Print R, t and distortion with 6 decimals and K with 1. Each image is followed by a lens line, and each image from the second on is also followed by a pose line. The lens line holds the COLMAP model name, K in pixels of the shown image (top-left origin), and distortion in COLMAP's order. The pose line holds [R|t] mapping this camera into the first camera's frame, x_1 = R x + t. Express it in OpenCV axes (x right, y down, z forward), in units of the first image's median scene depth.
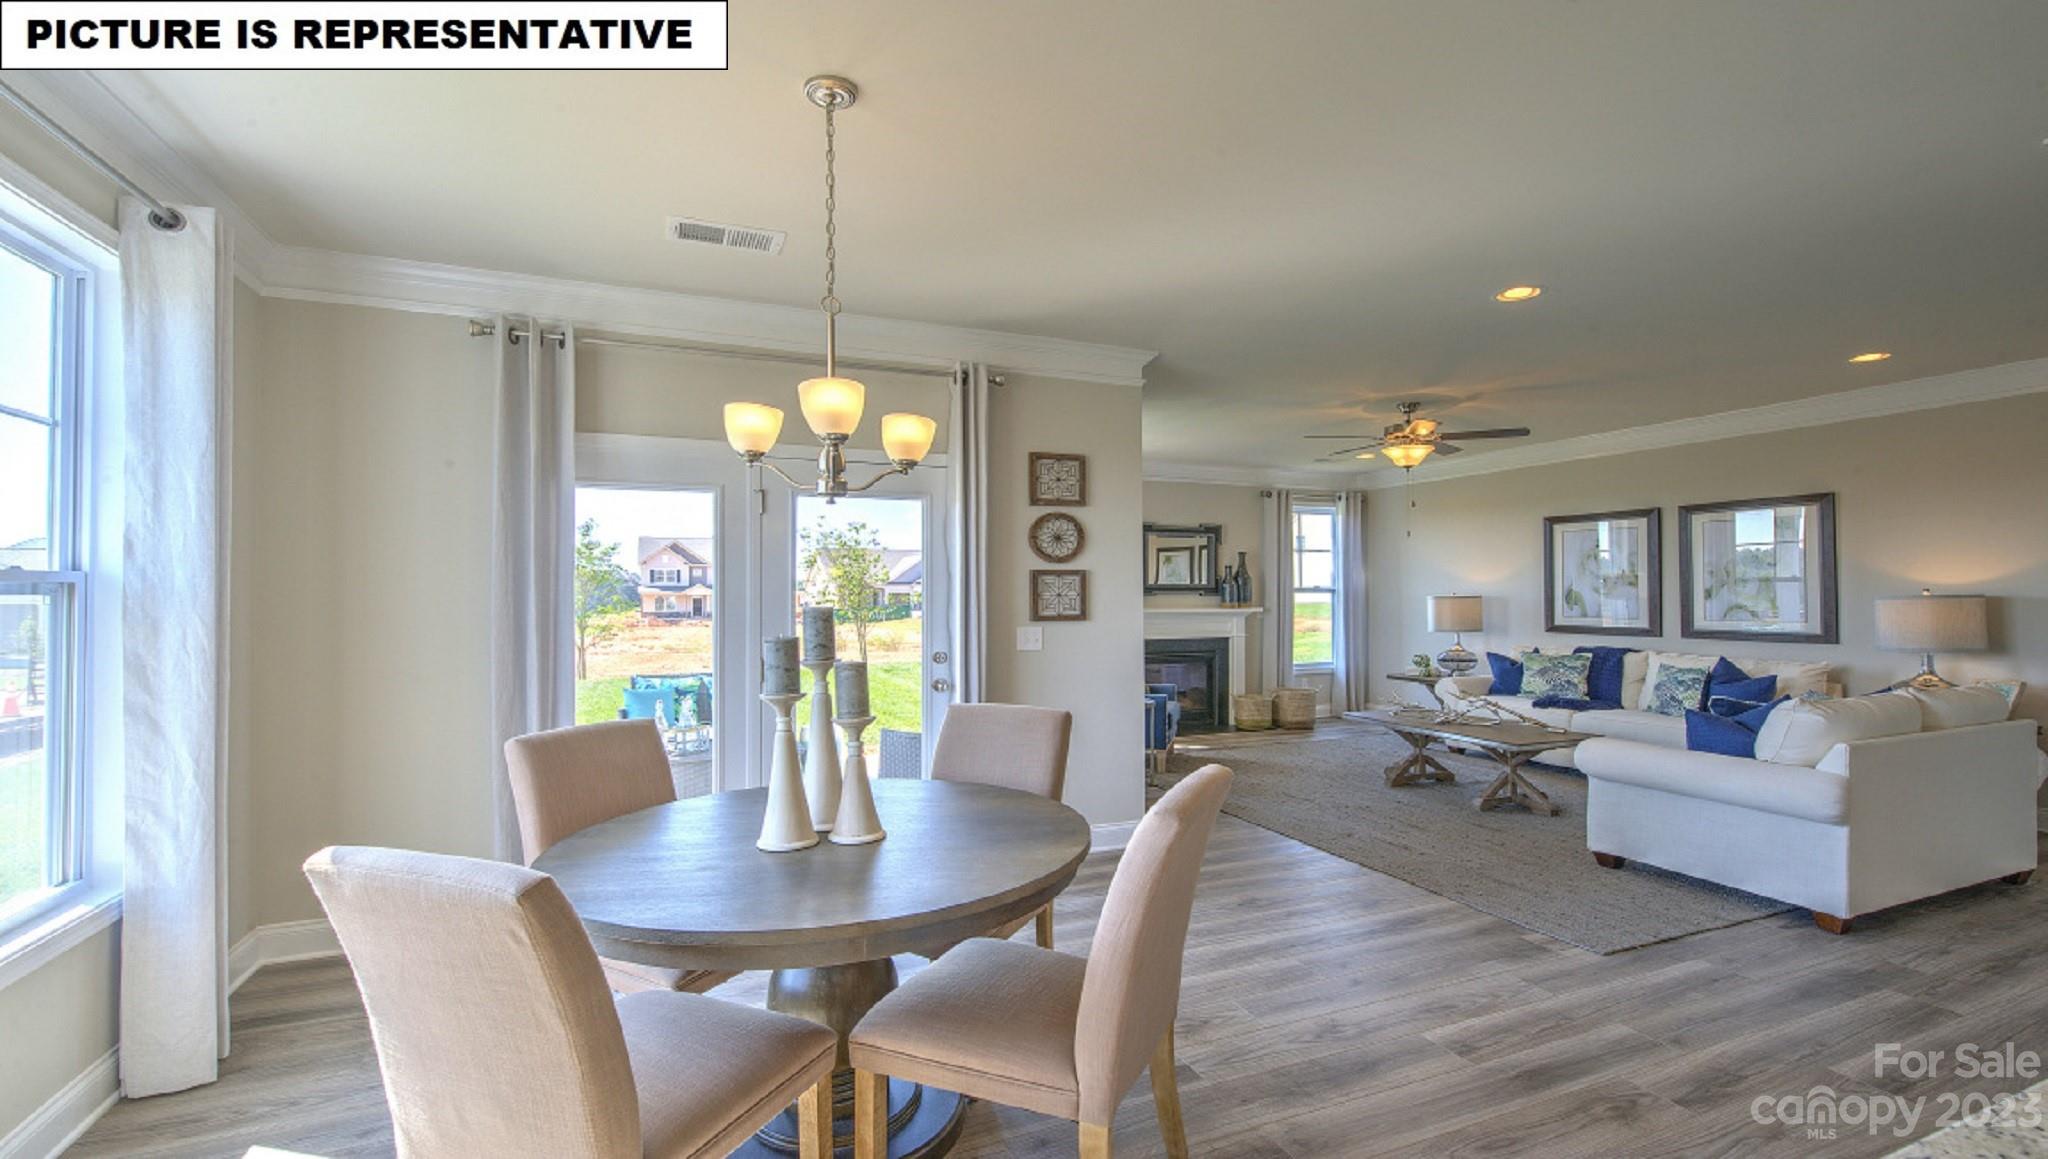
lens RADIAL K [[873.1, 0, 1024.0], [0, 873.1, 579.5], [0, 0, 1]] dist [0.003774, -0.002951]
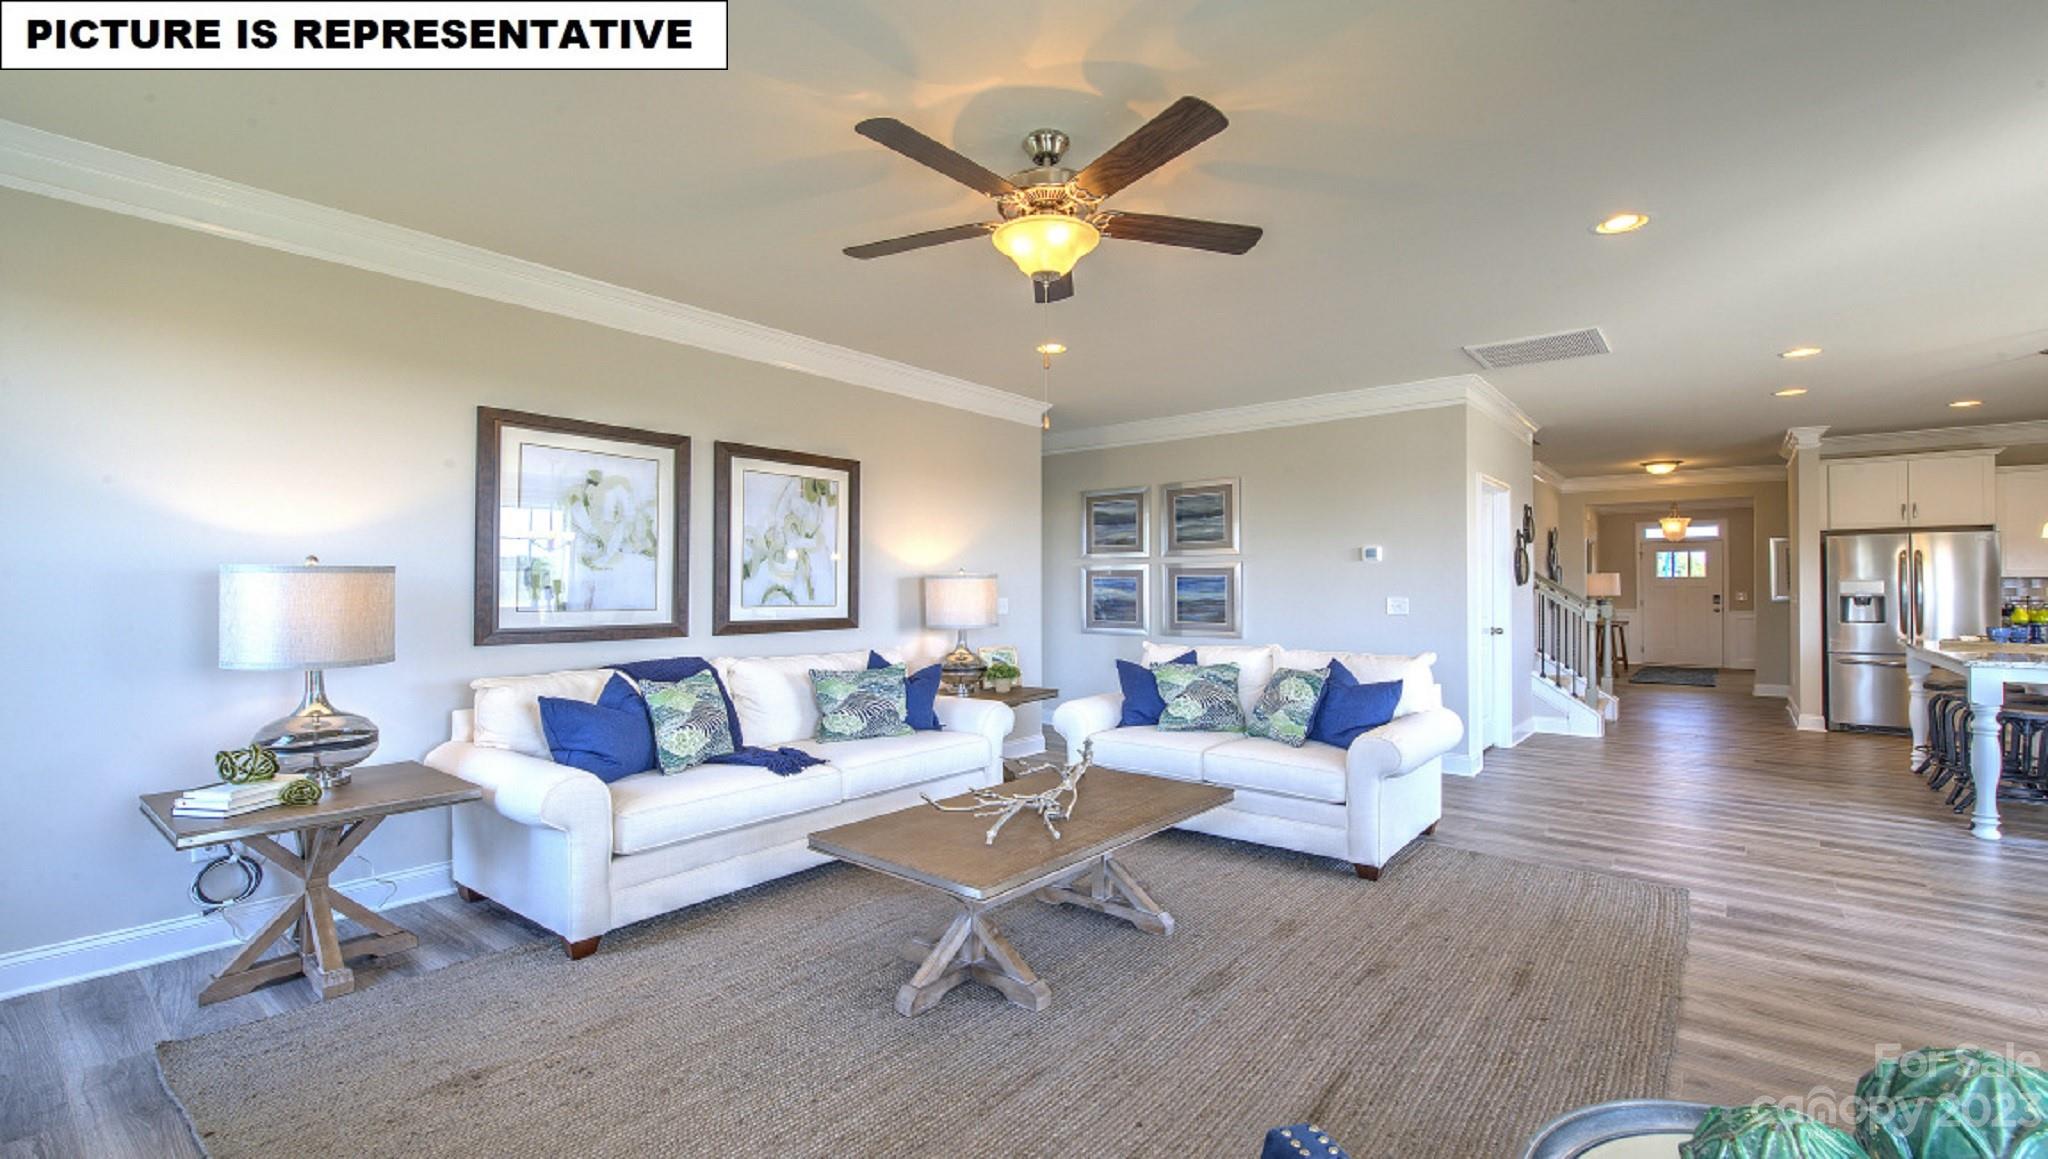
lens RADIAL K [[873.1, 0, 1024.0], [0, 873.1, 579.5], [0, 0, 1]] dist [0.003774, -0.002951]
pose [[-0.470137, 0.013348, 0.882492, 0.040707], [-0.011038, 0.999719, -0.021001, 0.034863], [-0.882524, -0.019614, -0.469858, 1.107963]]
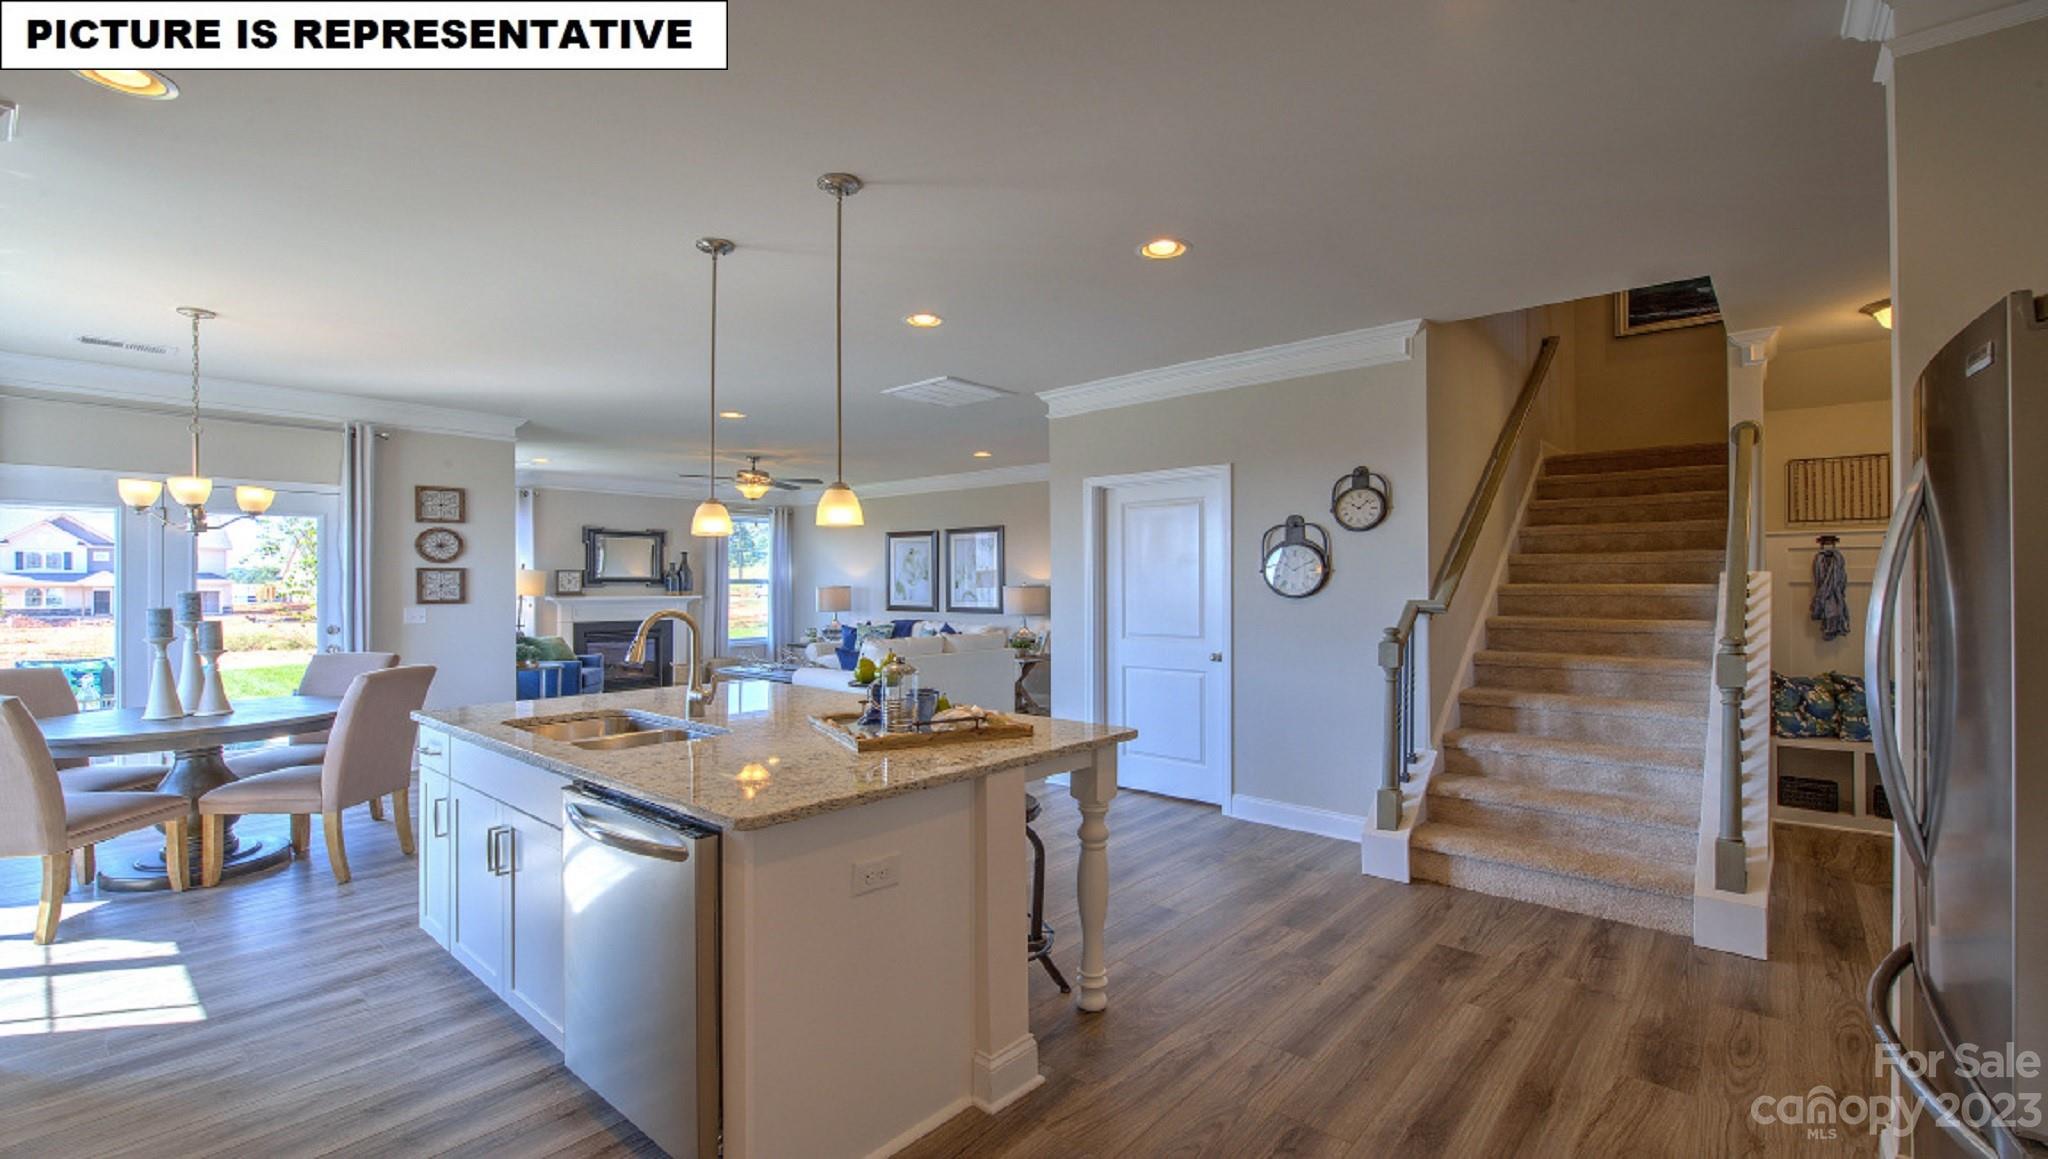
lens RADIAL K [[873.1, 0, 1024.0], [0, 873.1, 579.5], [0, 0, 1]] dist [0.003774, -0.002951]
pose [[0.898447, 0.003047, 0.439072, 0.184020], [-0.007689, 0.999932, 0.008795, -0.008098], [-0.439015, -0.011278, 0.898409, -0.486118]]
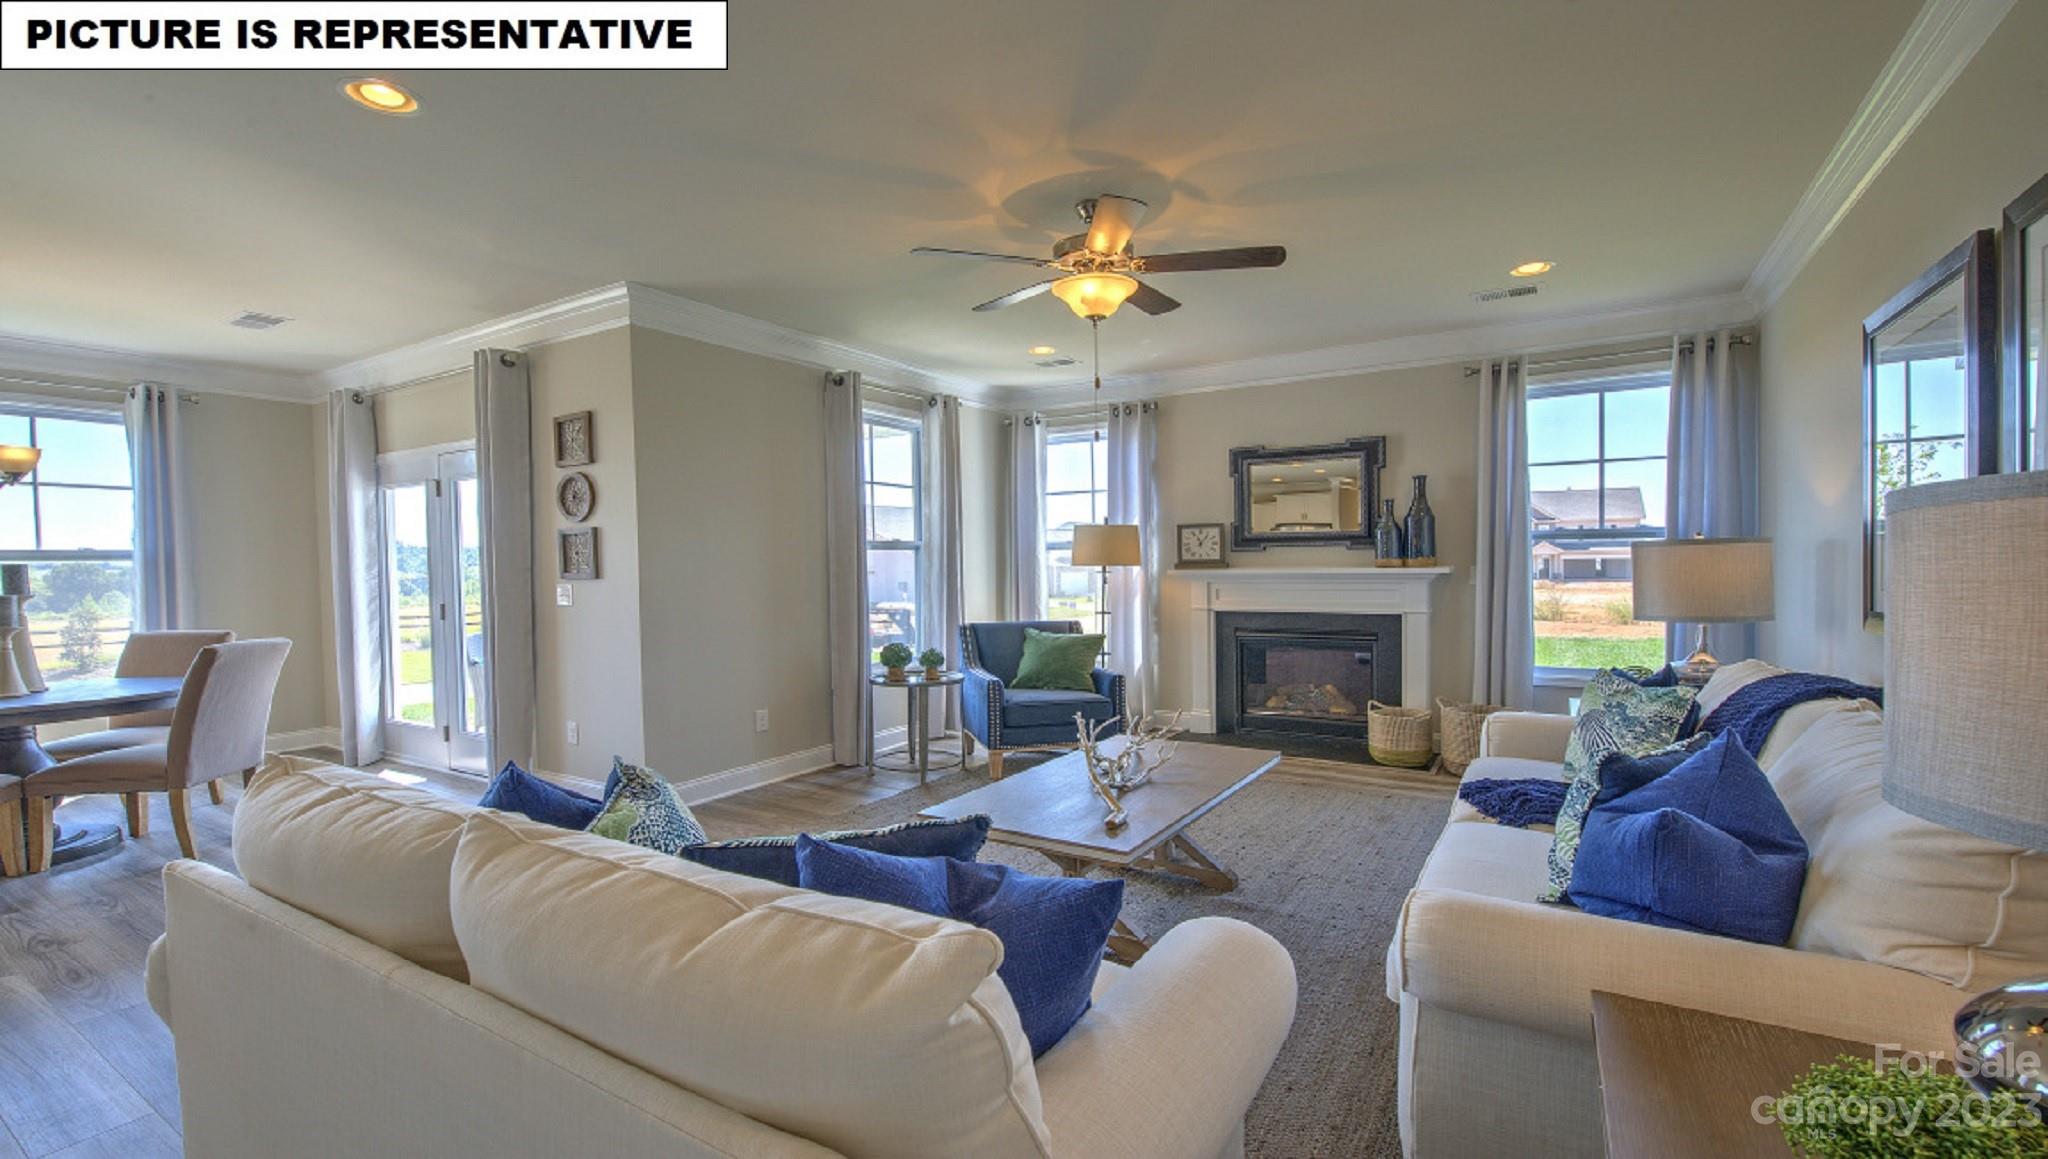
lens RADIAL K [[873.1, 0, 1024.0], [0, 873.1, 579.5], [0, 0, 1]] dist [0.003774, -0.002951]
pose [[0.566961, 0.014257, -0.823621, 0.806220], [0.024794, 0.999102, 0.034362, 0.017653], [0.823372, -0.039902, 0.566098, 0.577880]]
